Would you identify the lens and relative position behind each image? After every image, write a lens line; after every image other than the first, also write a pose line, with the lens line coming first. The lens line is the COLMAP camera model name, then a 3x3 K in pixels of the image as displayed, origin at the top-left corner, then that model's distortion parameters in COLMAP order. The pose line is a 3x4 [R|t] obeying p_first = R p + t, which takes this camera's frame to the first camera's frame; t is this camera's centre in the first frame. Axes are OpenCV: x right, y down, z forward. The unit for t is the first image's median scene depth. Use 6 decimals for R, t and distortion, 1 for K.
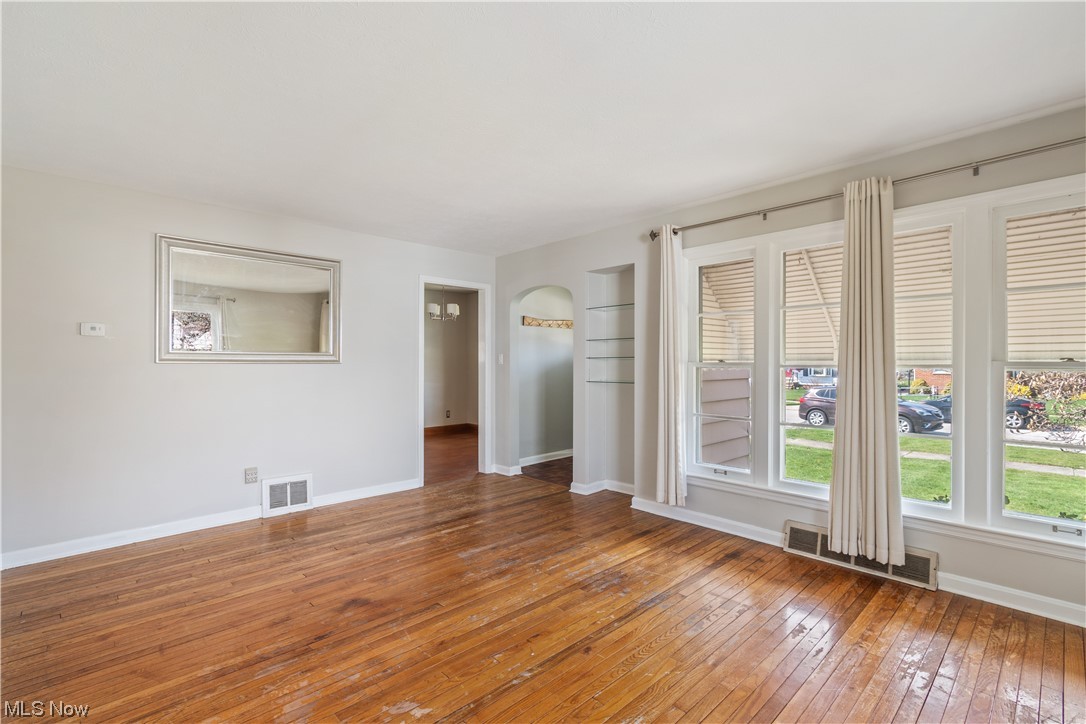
lens RADIAL K [[511.2, 0, 544.1], [0, 511.2, 358.7], [0, 0, 1]] dist [0.002429, 0.000117]
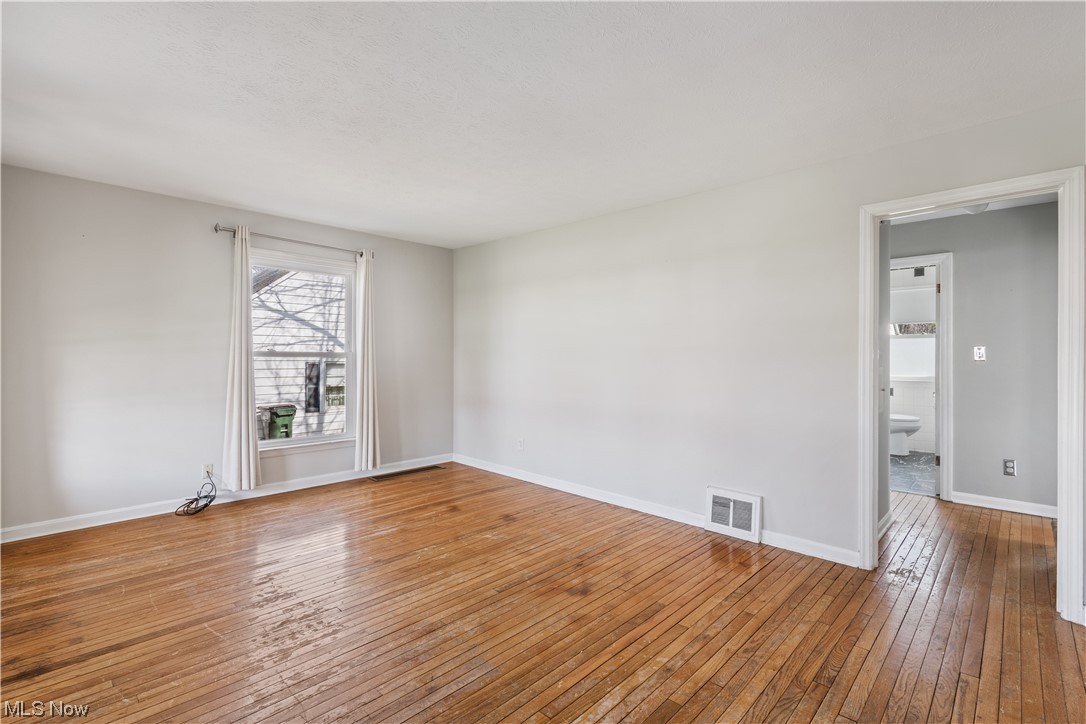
lens RADIAL K [[493.8, 0, 559.0], [0, 493.8, 359.9], [0, 0, 1]] dist [-0.000538, -0.001179]
pose [[-0.996451, -0.003743, -0.084097, -0.195677], [-0.003623, 0.999992, -0.001588, 0.015691], [0.084102, -0.001278, -0.996456, 1.593718]]
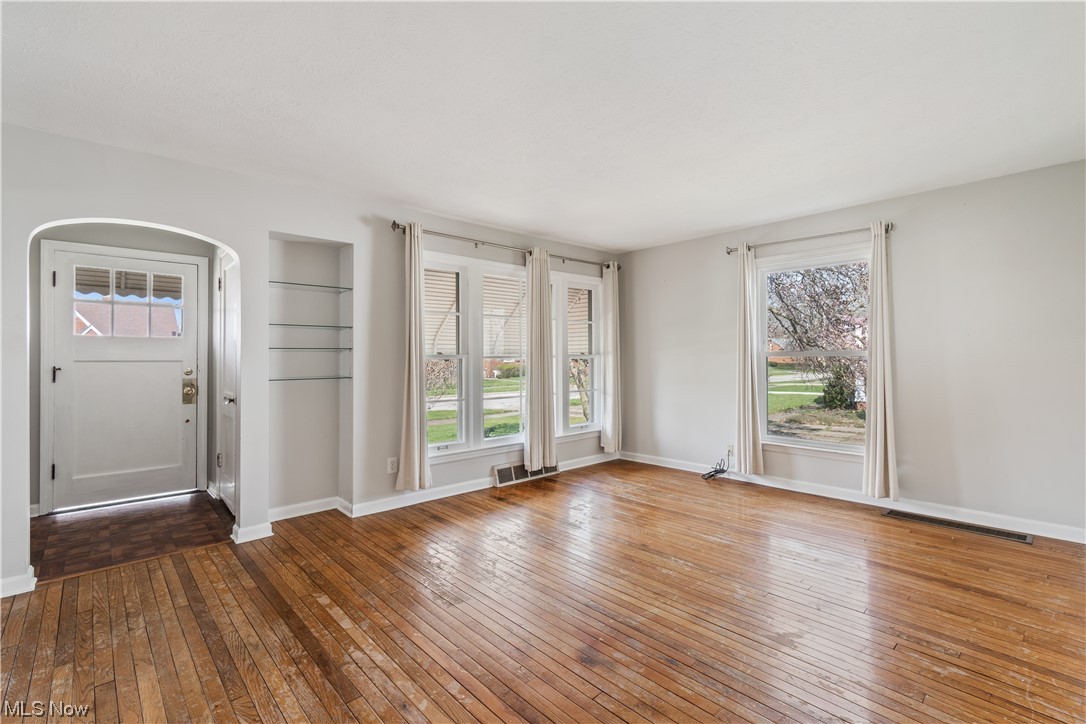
lens RADIAL K [[493.8, 0, 559.0], [0, 493.8, 359.9], [0, 0, 1]] dist [-0.000538, -0.001179]
pose [[-0.022908, -0.003704, 0.999731, -0.906992], [-0.003686, 0.999987, 0.003620, 0.014736], [-0.999731, -0.003602, -0.022921, 0.860773]]
